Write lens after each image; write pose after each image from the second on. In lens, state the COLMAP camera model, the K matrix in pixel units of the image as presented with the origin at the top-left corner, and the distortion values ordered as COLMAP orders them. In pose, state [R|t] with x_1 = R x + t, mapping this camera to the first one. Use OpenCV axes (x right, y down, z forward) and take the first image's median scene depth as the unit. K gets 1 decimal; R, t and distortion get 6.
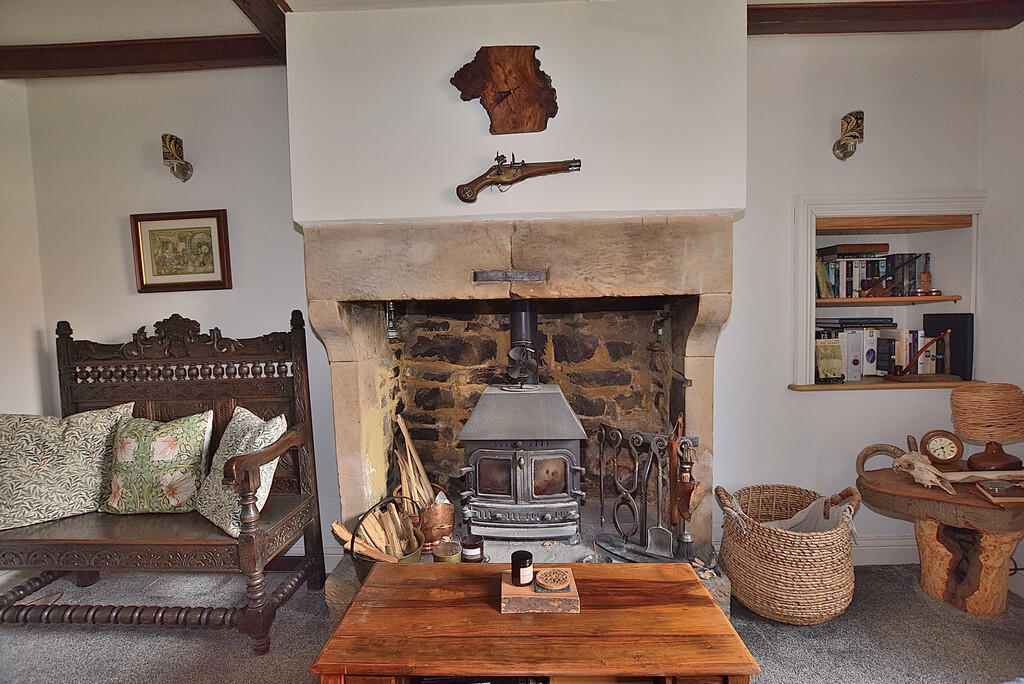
lens RADIAL K [[454.2, 0, 512.0], [0, 454.2, 342.0], [0, 0, 1]] dist [-0.024908, 0.000276]
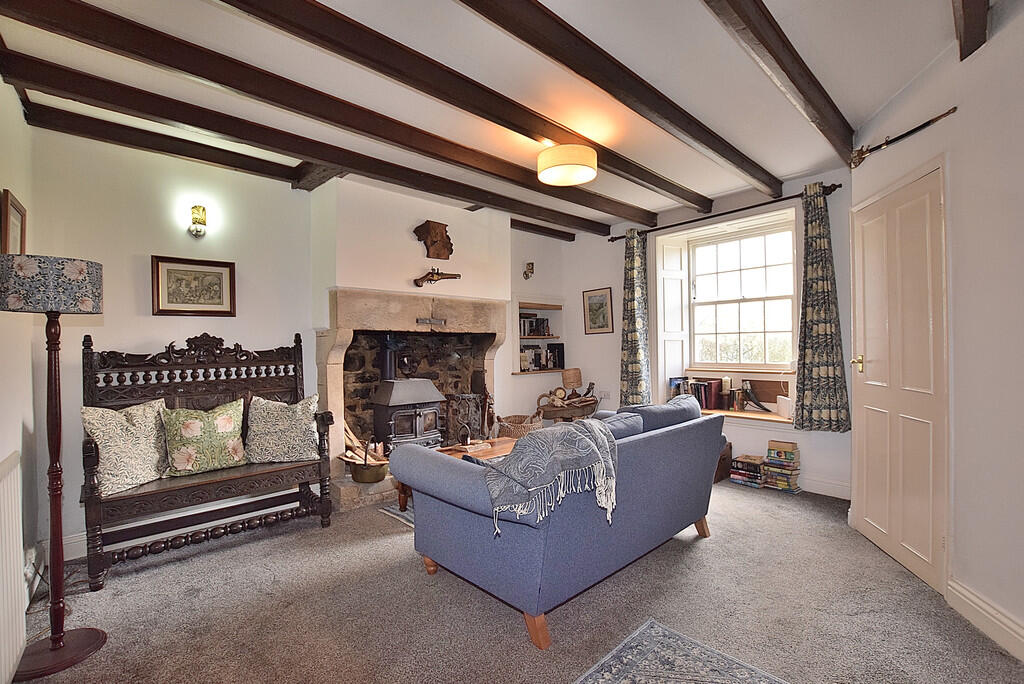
lens RADIAL K [[440.0, 0, 512.0], [0, 440.0, 342.0], [0, 0, 1]] dist [0.000157, 0.000003]
pose [[0.712666, 0.020985, 0.701189, -1.034069], [0.031568, 0.997580, -0.061941, 0.081636], [-0.700792, 0.066278, 0.710280, -0.653458]]
